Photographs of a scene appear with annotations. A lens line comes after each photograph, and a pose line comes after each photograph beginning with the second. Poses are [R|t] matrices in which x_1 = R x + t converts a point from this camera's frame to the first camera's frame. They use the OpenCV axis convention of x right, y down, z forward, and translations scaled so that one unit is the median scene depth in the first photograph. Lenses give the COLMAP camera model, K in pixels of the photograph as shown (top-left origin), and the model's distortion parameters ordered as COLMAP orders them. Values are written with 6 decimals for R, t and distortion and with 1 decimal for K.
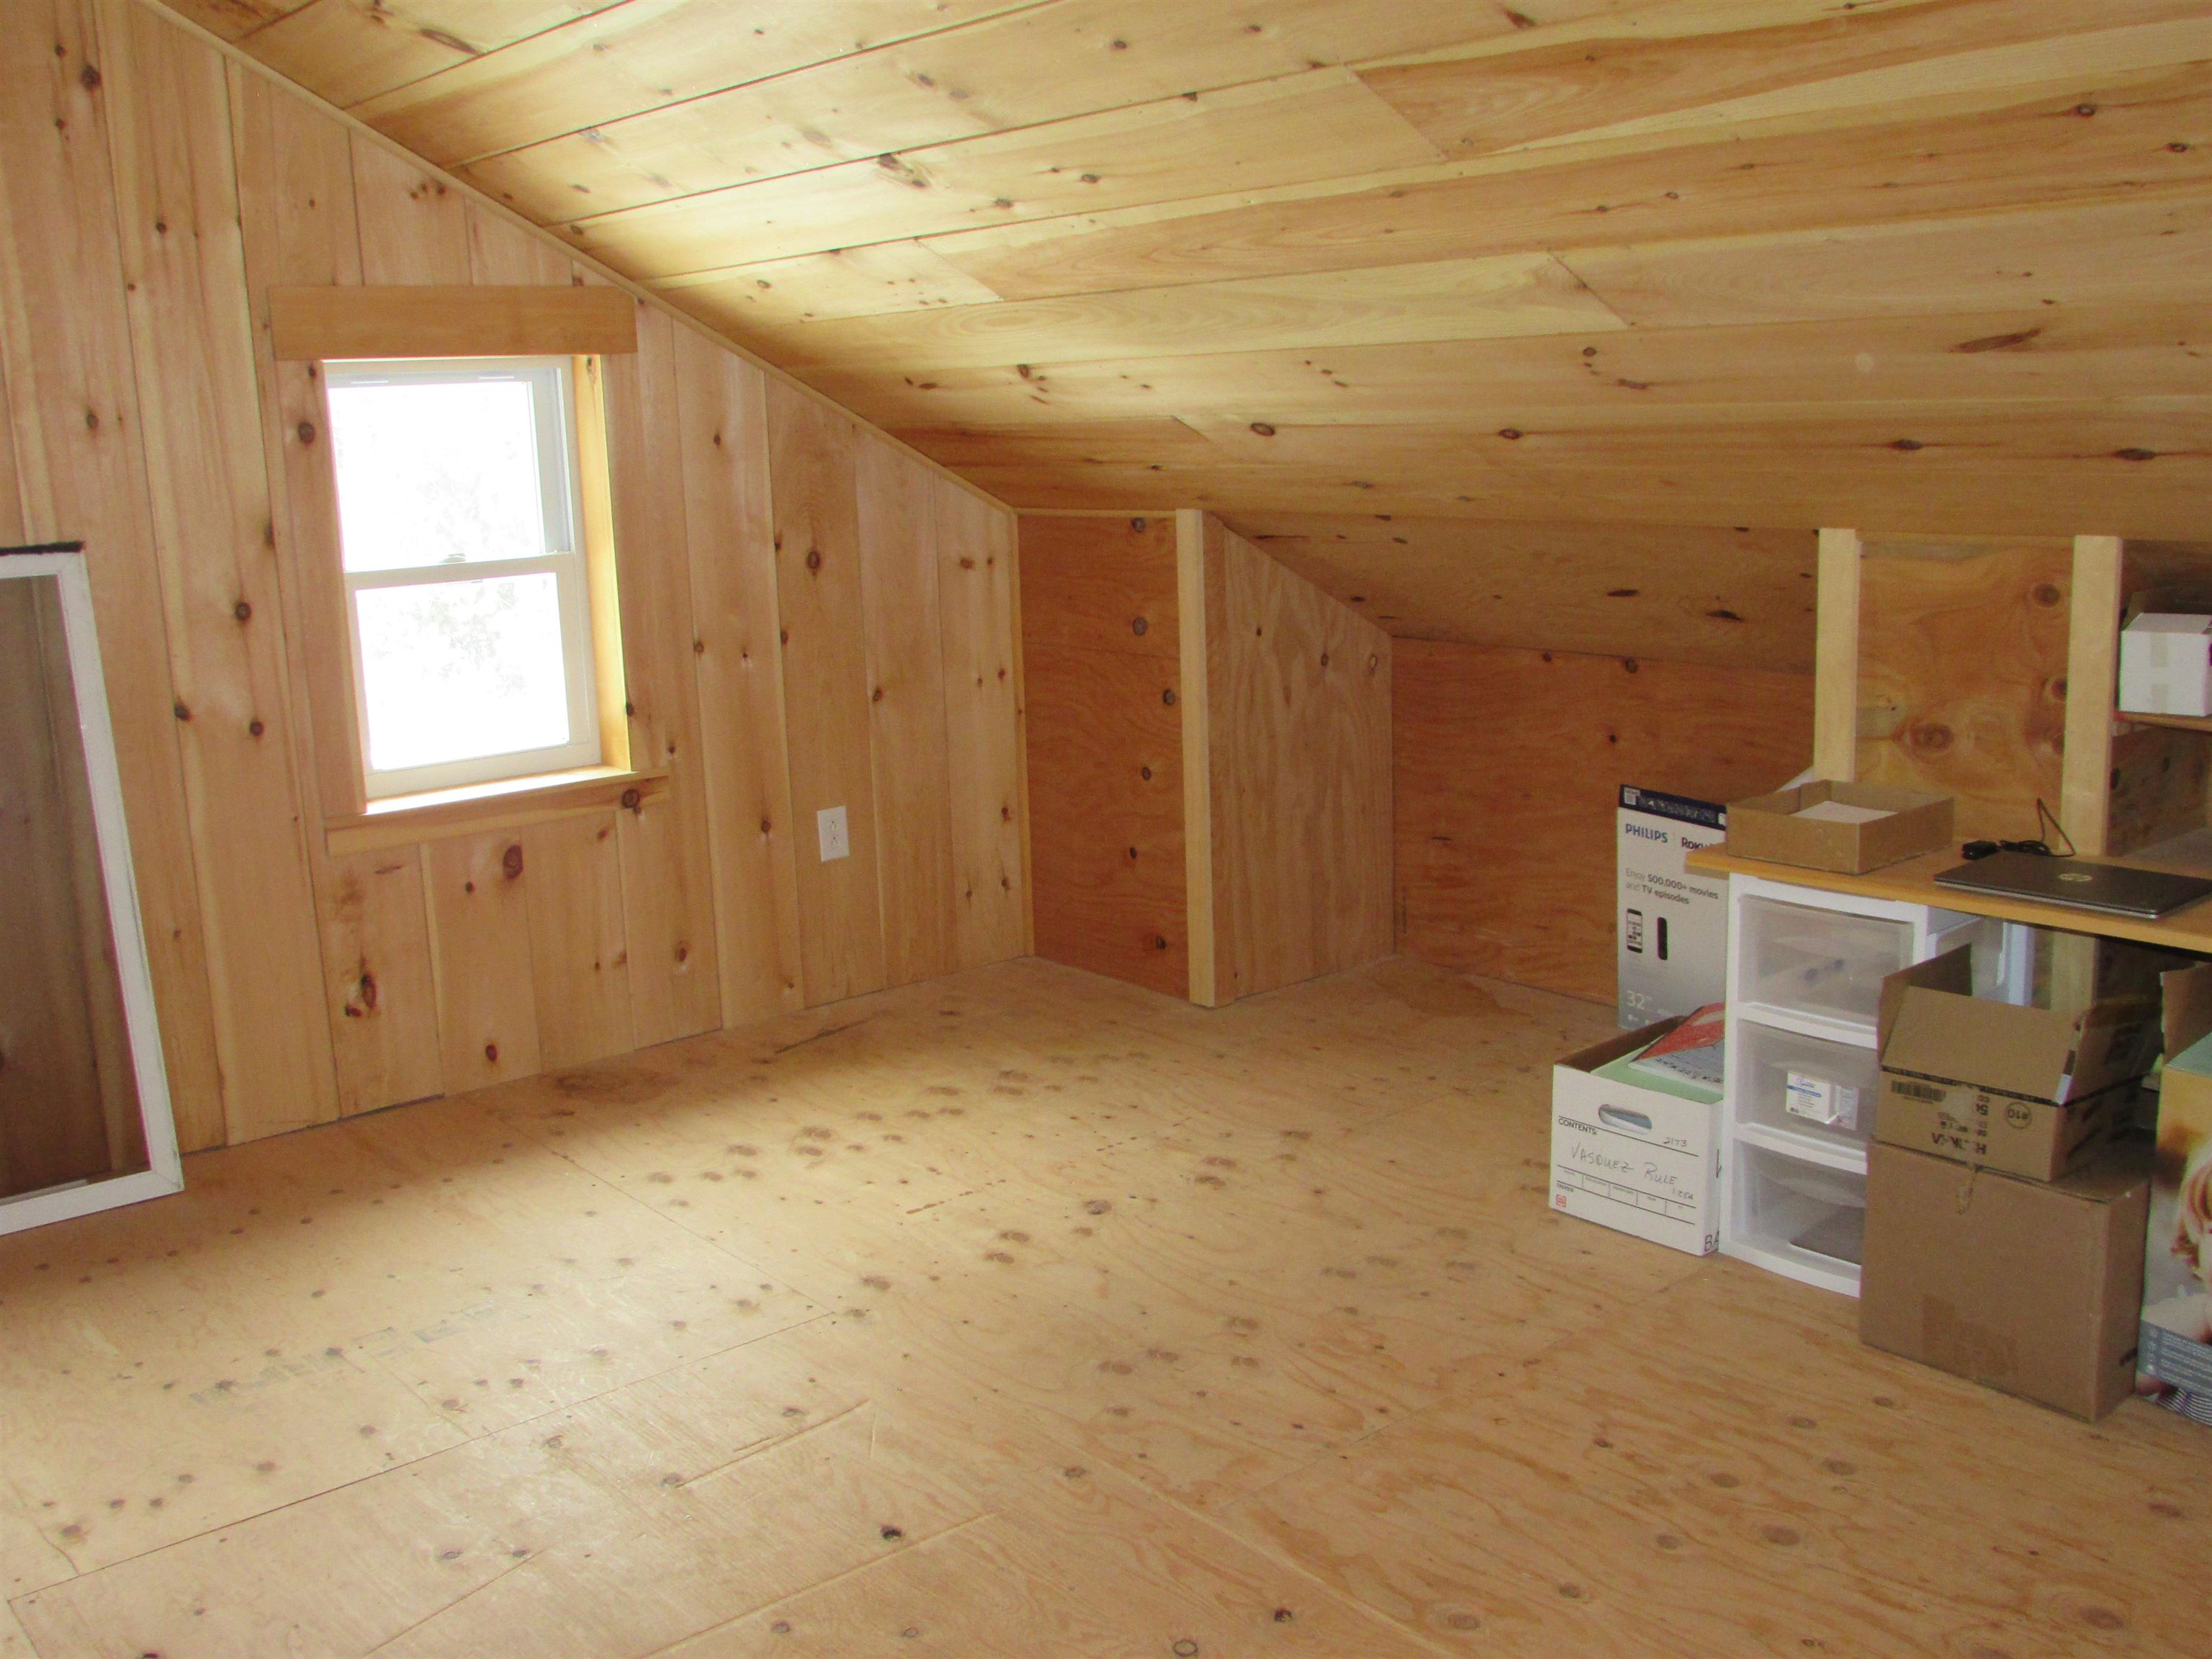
lens RADIAL K [[2113.2, 0, 1089.7], [0, 2113.2, 818.2], [0, 0, 1]] dist [-0.045181, 0.000000]
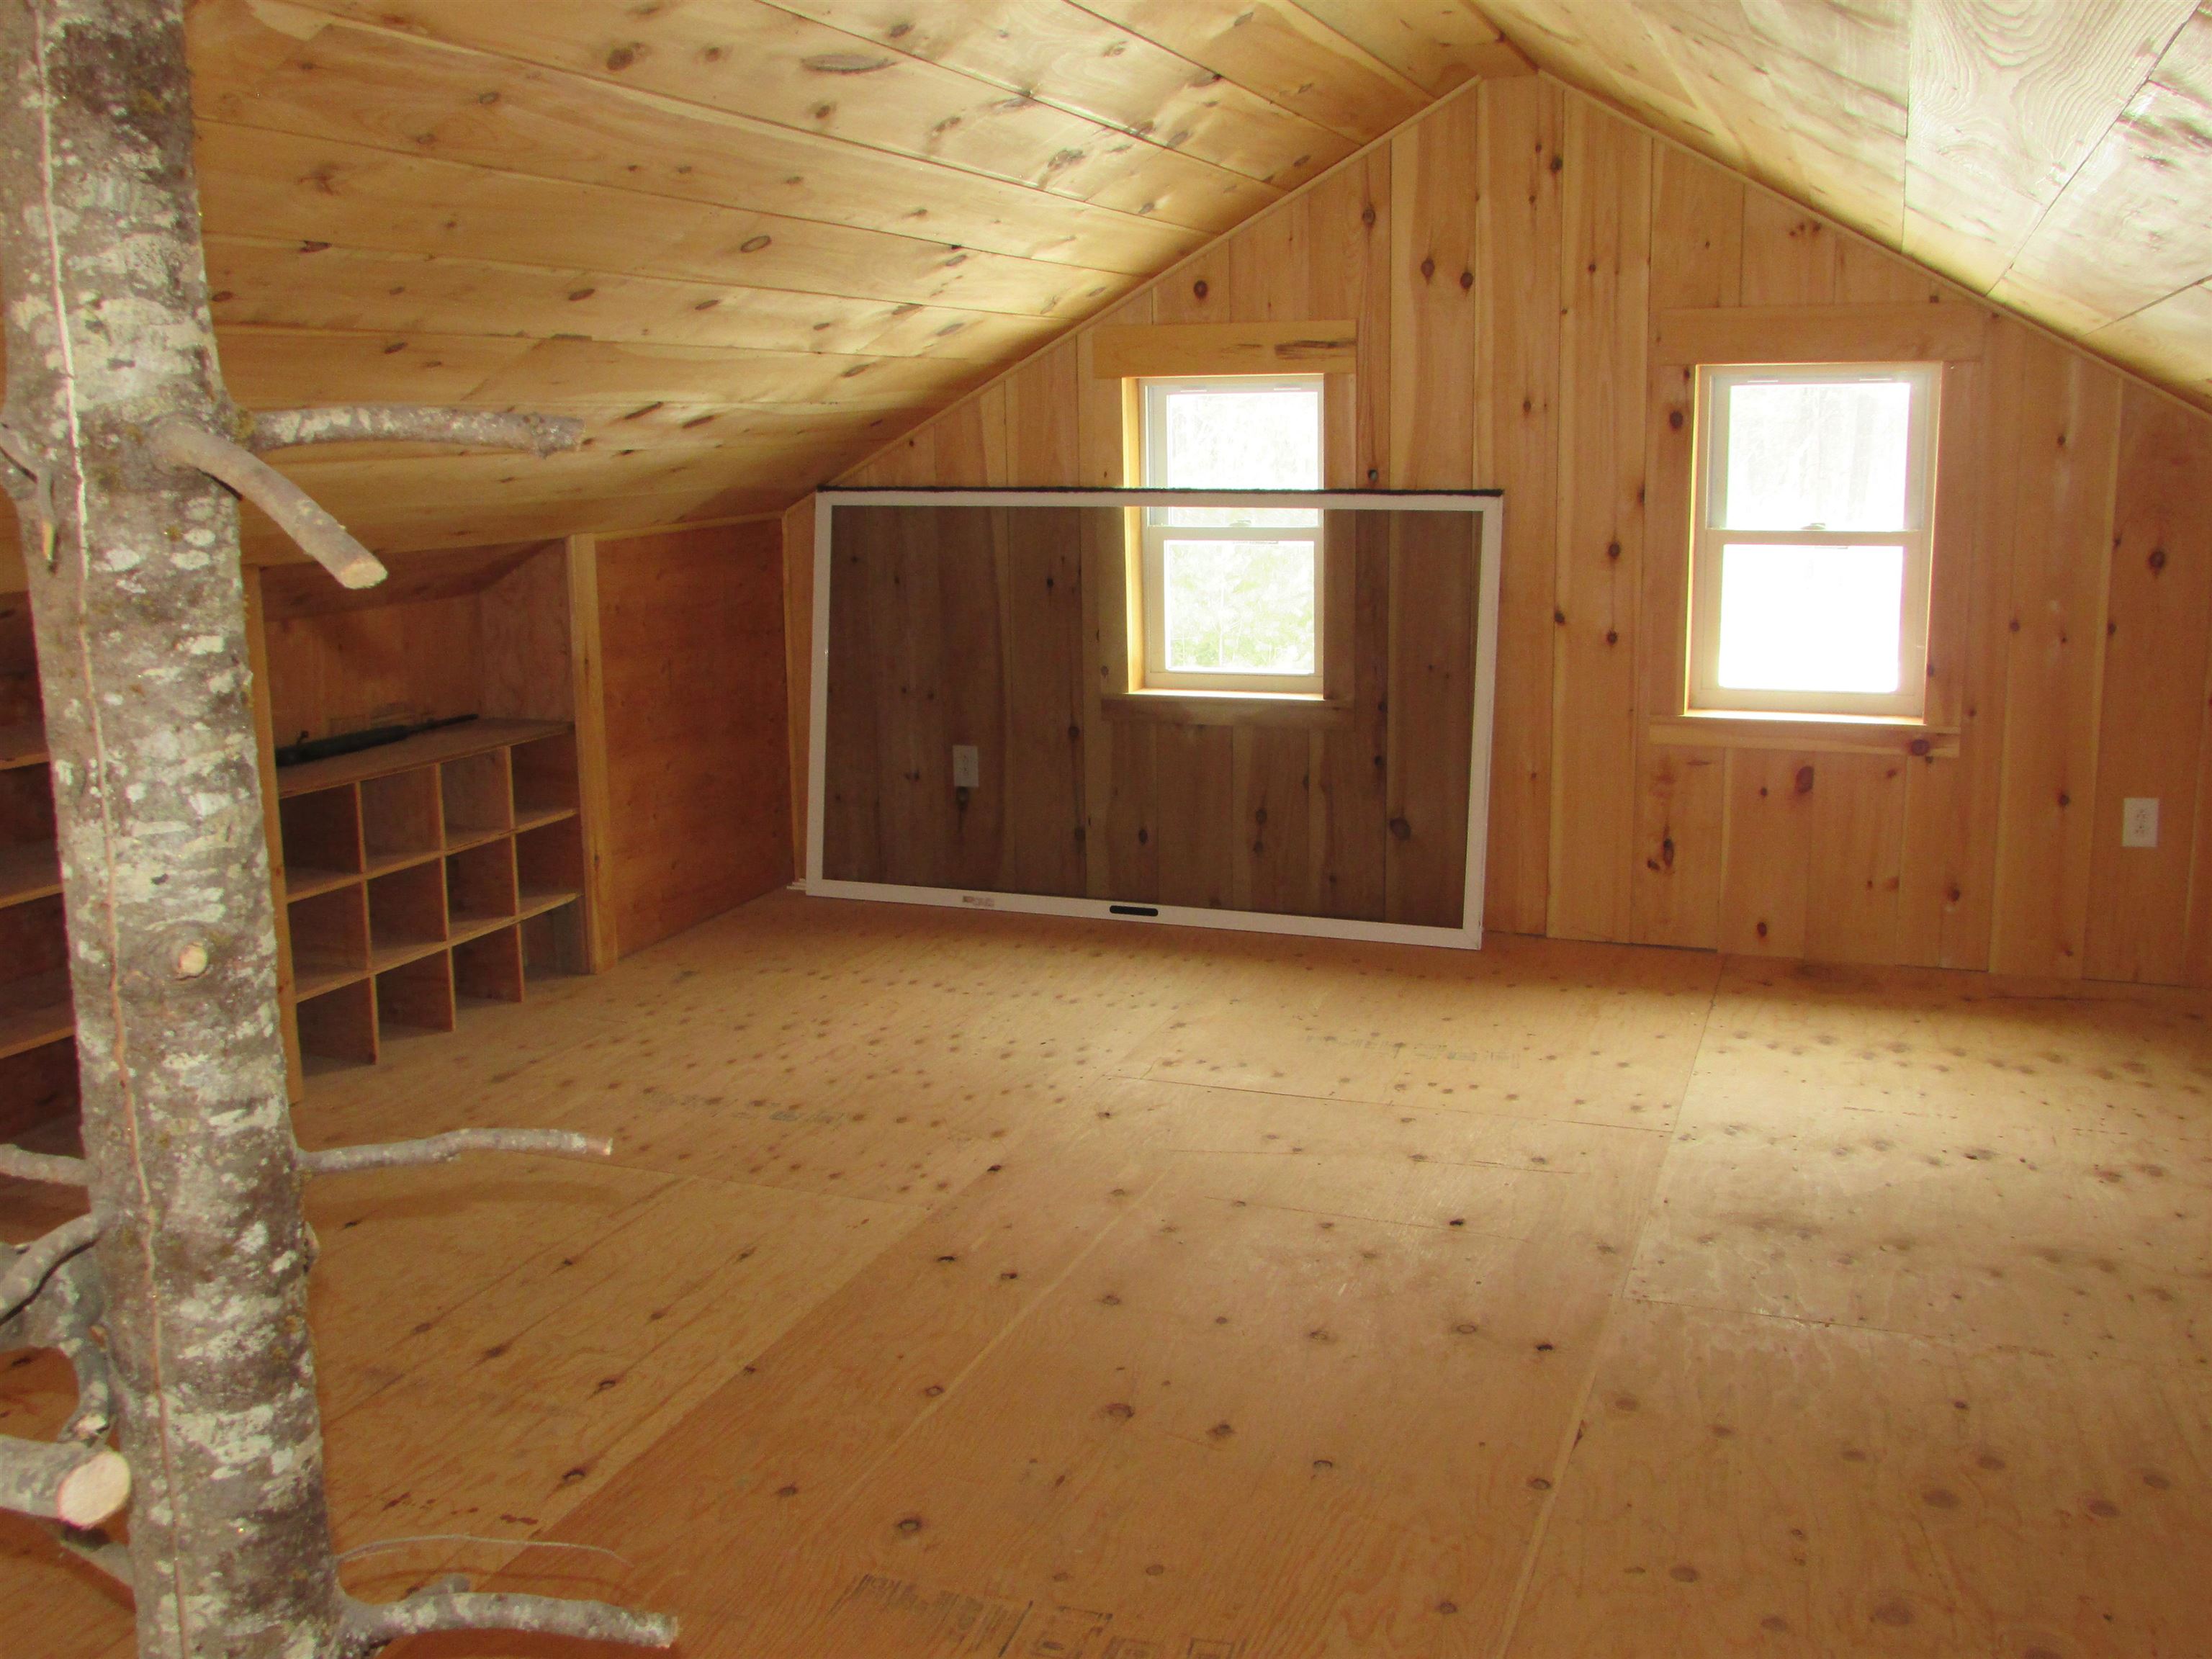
lens RADIAL K [[2113.2, 0, 1091.8], [0, 2113.2, 848.3], [0, 0, 1]] dist [-0.045181, 0.000000]
pose [[0.484550, 0.201266, -0.851295, 0.619224], [-0.176572, 0.975644, 0.130161, -0.028115], [0.856757, 0.087245, 0.508286, 0.037047]]
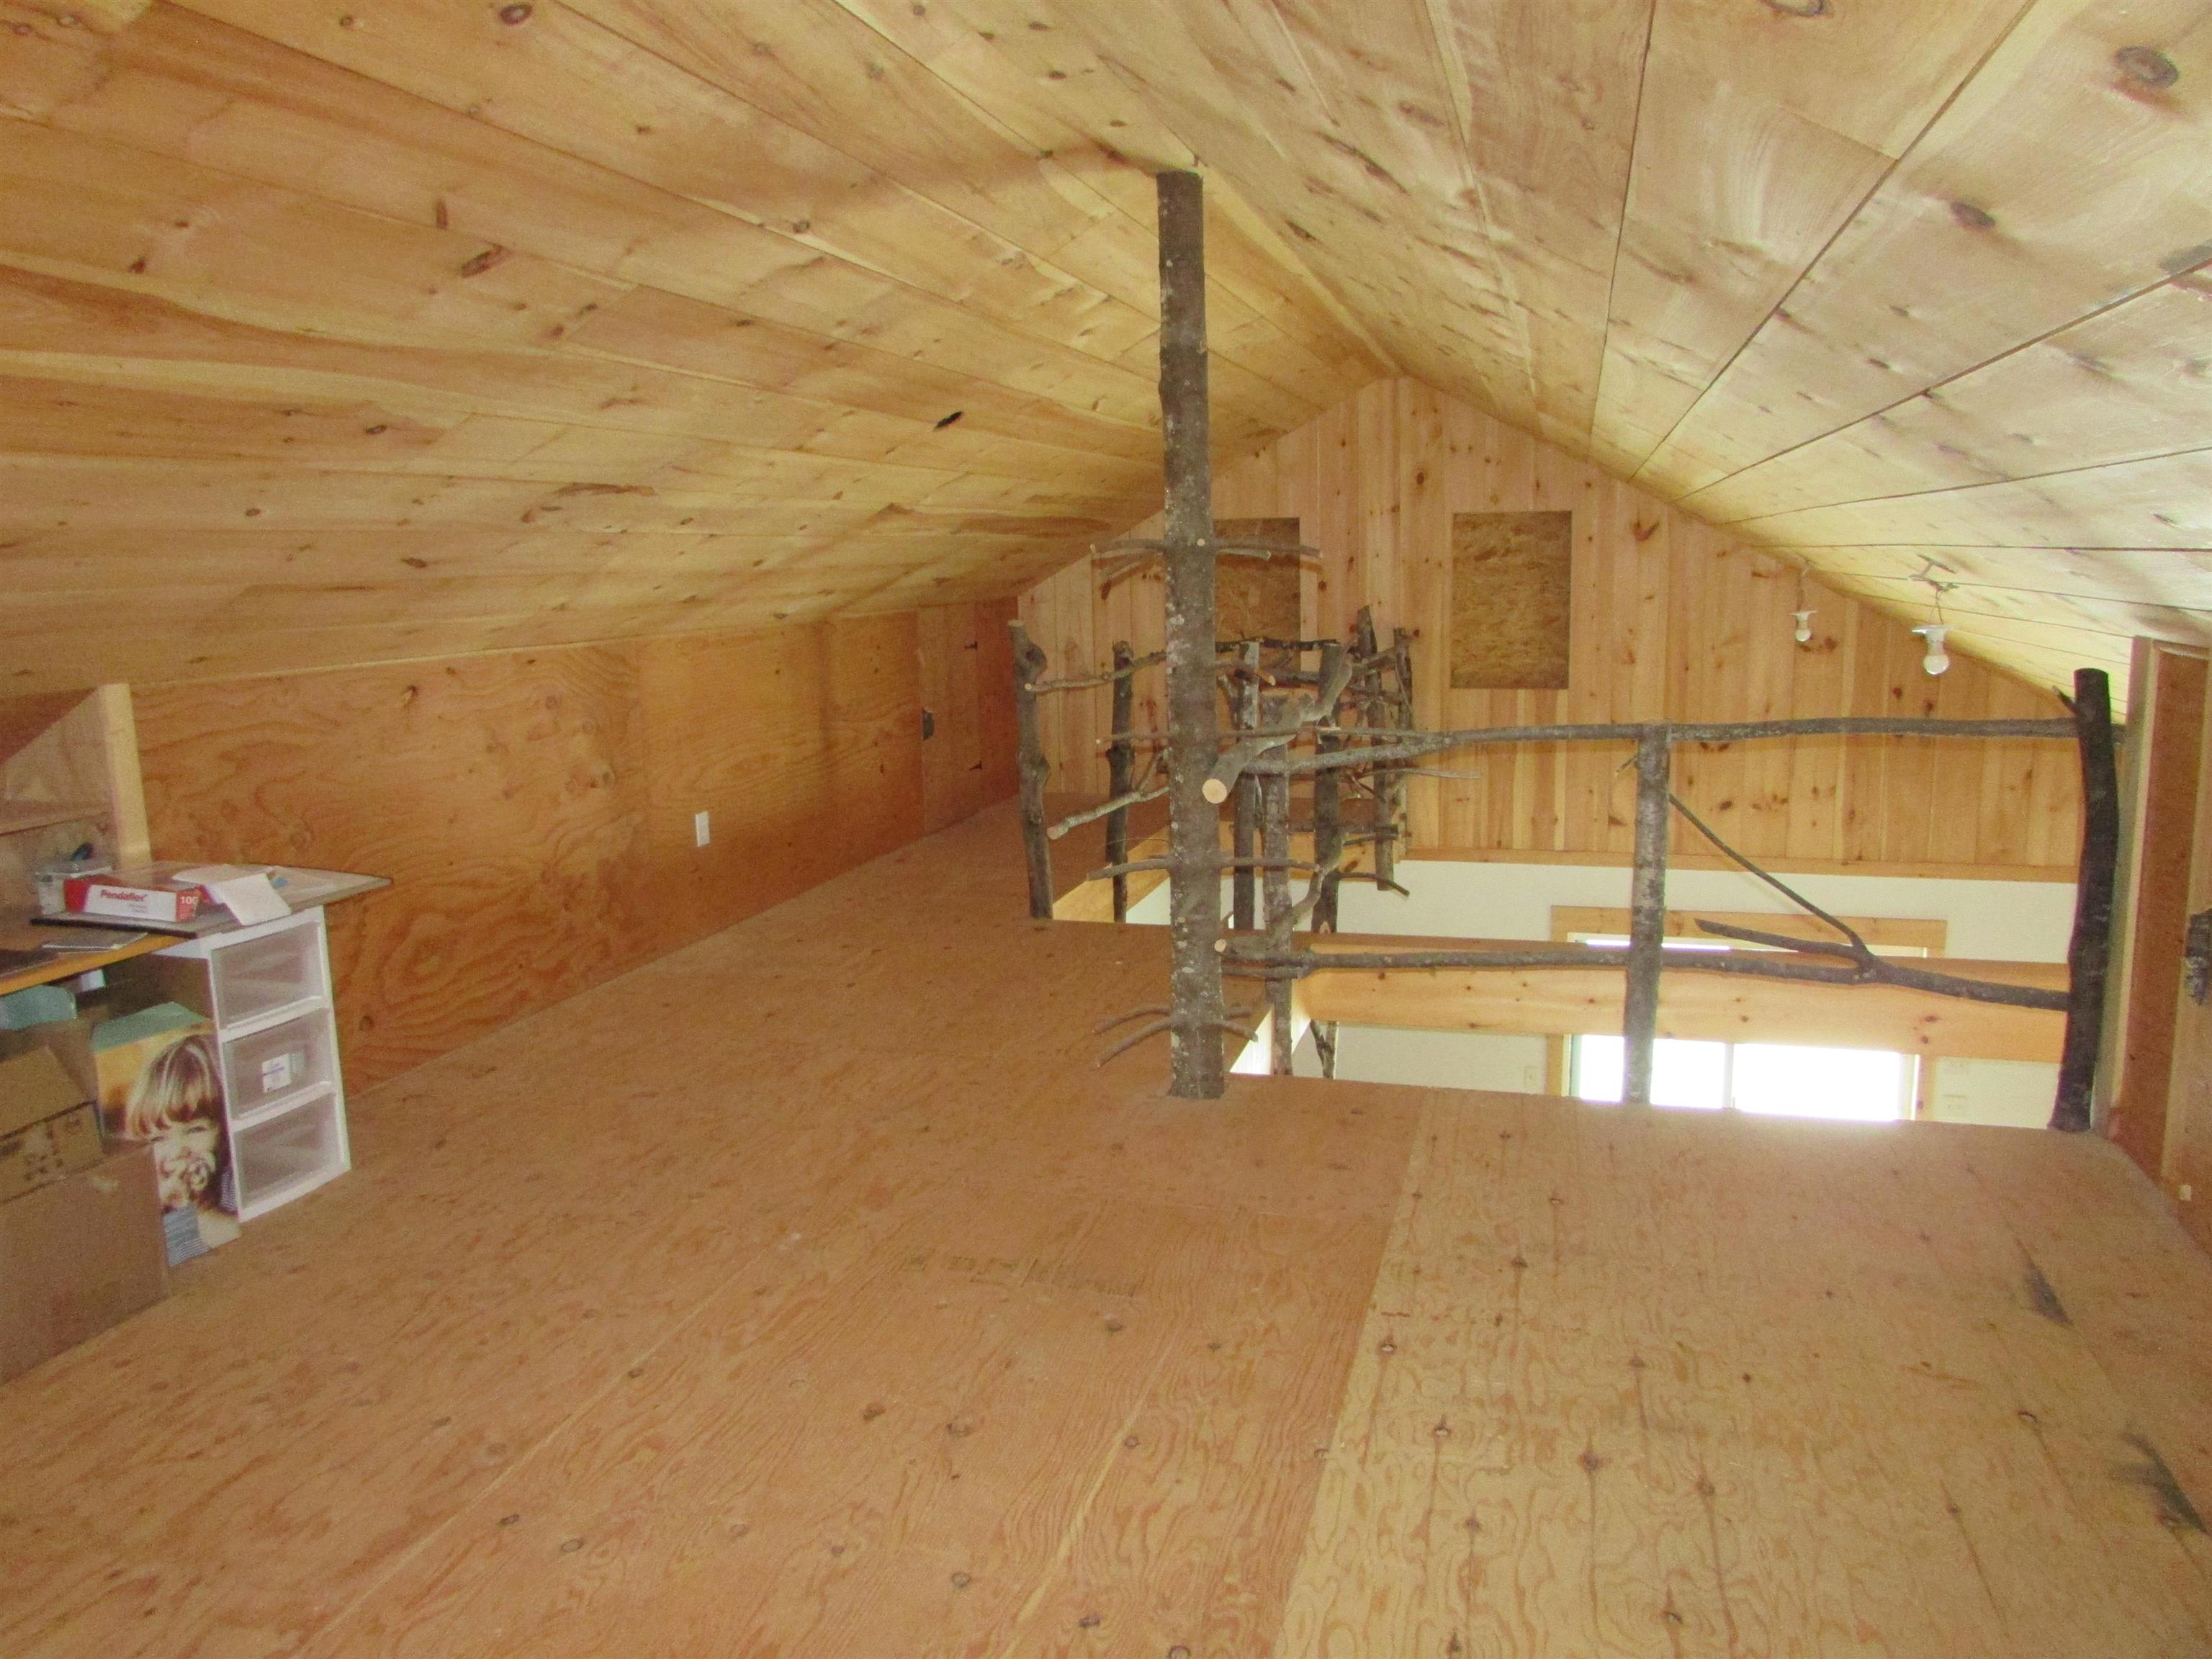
lens RADIAL K [[1583.9, 0, 1109.0], [0, 1583.9, 817.4], [0, 0, 1]] dist [-0.038455, 0.023907]
pose [[-0.552357, -0.095295, 0.828143, -0.521451], [0.202951, 0.948179, 0.244473, -0.109866], [-0.808525, 0.303109, -0.504393, 0.648566]]
